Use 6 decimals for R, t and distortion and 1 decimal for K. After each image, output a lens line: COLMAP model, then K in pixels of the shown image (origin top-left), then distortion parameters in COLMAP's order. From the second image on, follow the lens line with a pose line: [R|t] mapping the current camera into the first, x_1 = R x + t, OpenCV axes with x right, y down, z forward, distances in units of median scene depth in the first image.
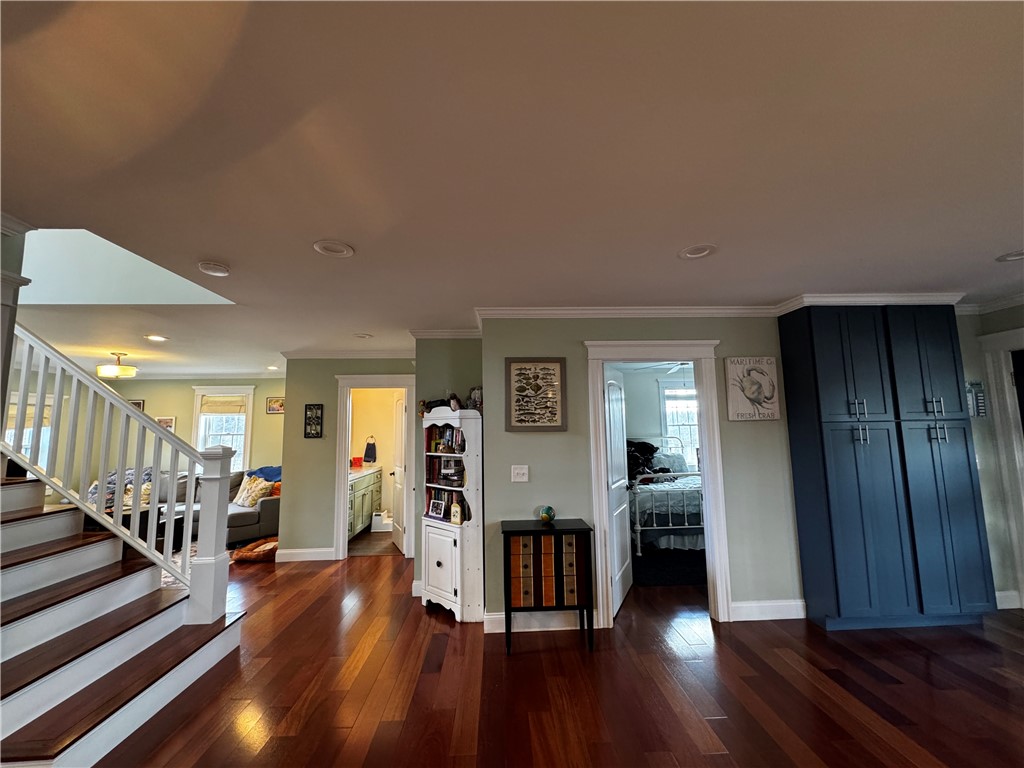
lens RADIAL K [[404.7, 0, 513.2], [0, 404.7, 381.5], [0, 0, 1]] dist [-0.000850, 0.000400]
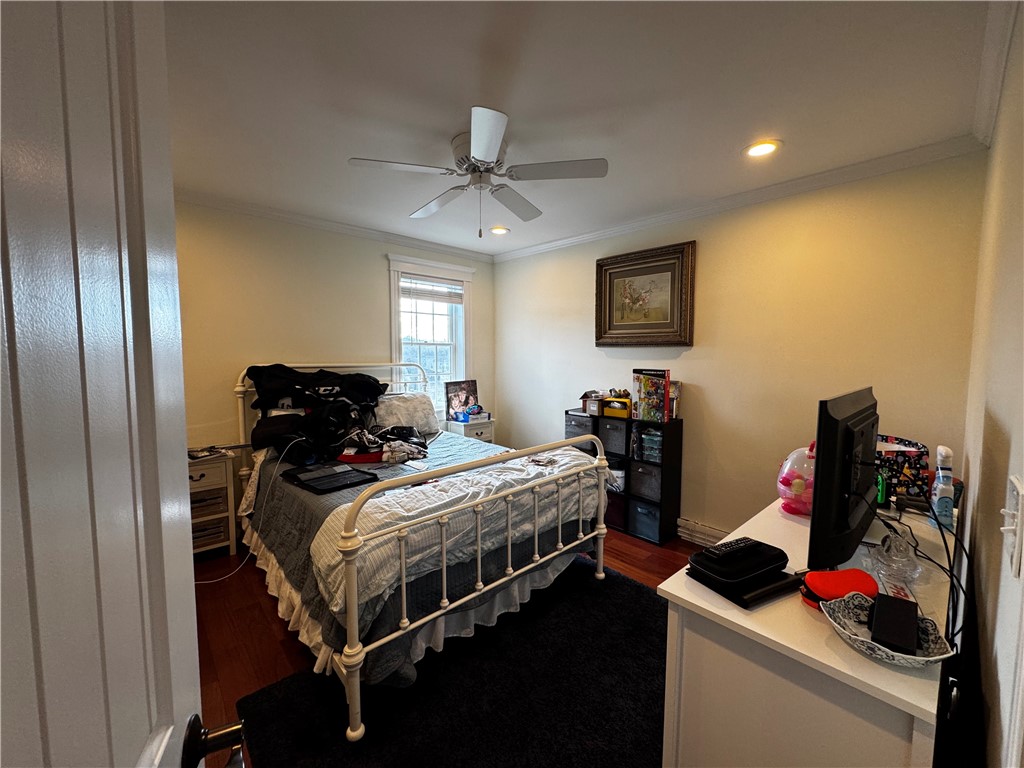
lens RADIAL K [[410.0, 0, 513.3], [0, 410.0, 383.5], [0, 0, 1]] dist [-0.000964, 0.000427]
pose [[0.761591, -0.024653, 0.647589, 0.161180], [-0.092148, 0.985003, 0.145867, 0.081288], [-0.641474, -0.170765, 0.747898, 0.571617]]
